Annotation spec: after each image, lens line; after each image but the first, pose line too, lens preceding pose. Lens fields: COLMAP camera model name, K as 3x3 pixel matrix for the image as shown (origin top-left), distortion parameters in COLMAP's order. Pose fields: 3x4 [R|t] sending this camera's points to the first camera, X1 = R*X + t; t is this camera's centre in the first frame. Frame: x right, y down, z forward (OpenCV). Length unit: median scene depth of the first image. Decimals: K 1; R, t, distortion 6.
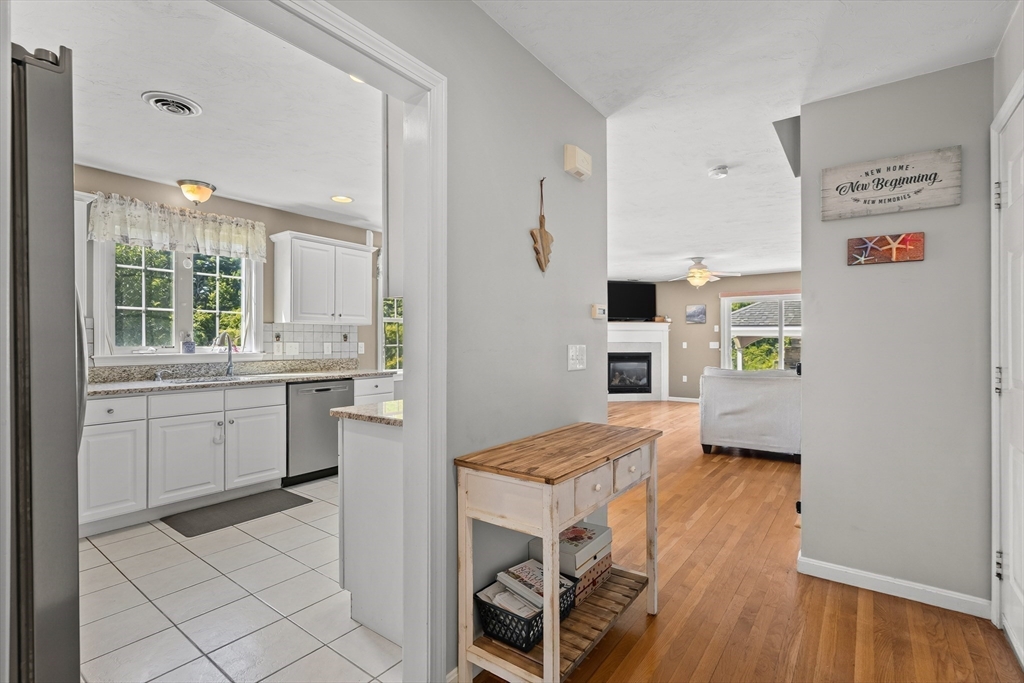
lens RADIAL K [[472.0, 0, 513.2], [0, 472.0, 338.9], [0, 0, 1]] dist [0.002599, 0.000452]
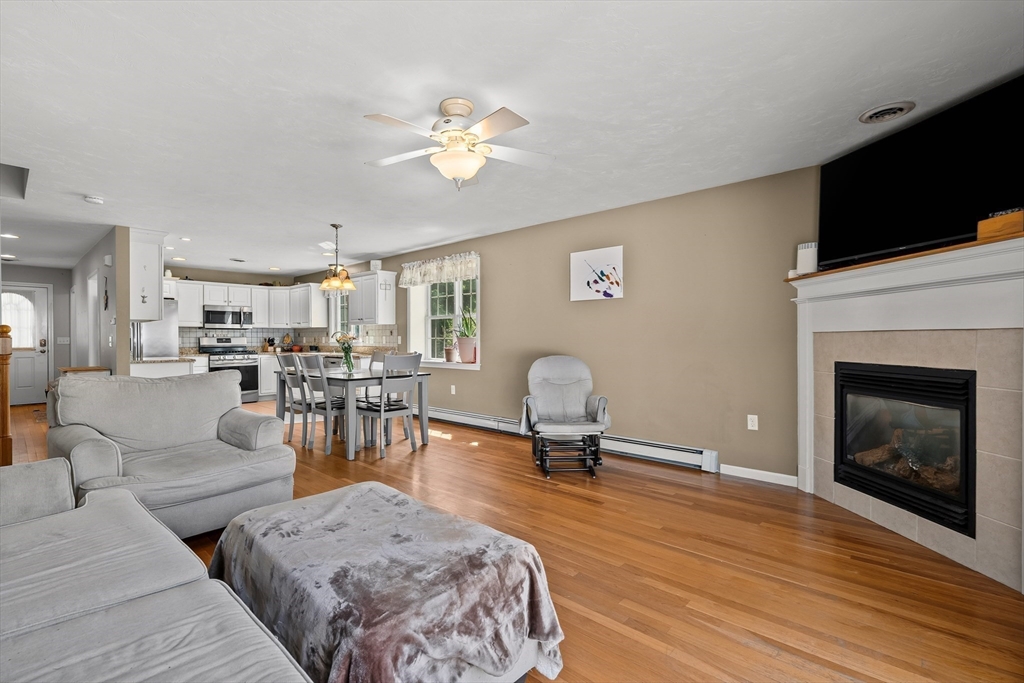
lens RADIAL K [[472.0, 0, 508.4], [0, 472.0, 340.5], [0, 0, 1]] dist [0.002599, 0.000452]
pose [[-0.118005, 0.007392, -0.992986, 0.566531], [0.013466, 0.999892, 0.005843, 0.008753], [0.992922, -0.012682, -0.118091, 0.801926]]
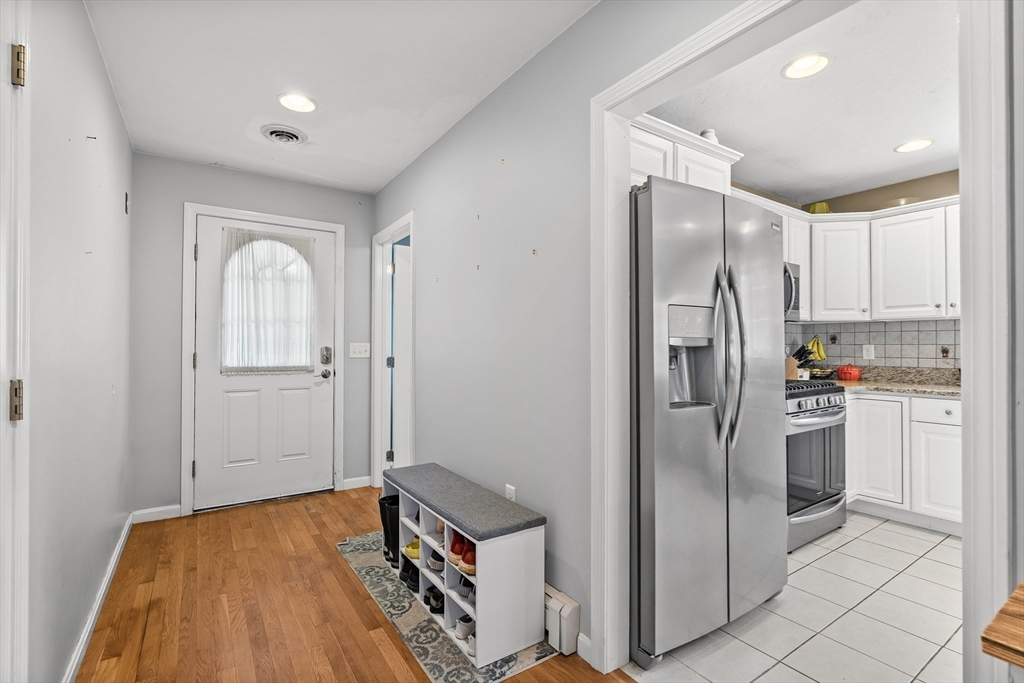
lens RADIAL K [[472.0, 0, 517.7], [0, 472.0, 341.3], [0, 0, 1]] dist [0.002599, 0.000452]
pose [[-0.320890, 0.007799, -0.947084, 0.255333], [0.001897, 0.999969, 0.007591, -0.002675], [0.947114, 0.000639, -0.320895, 0.327825]]
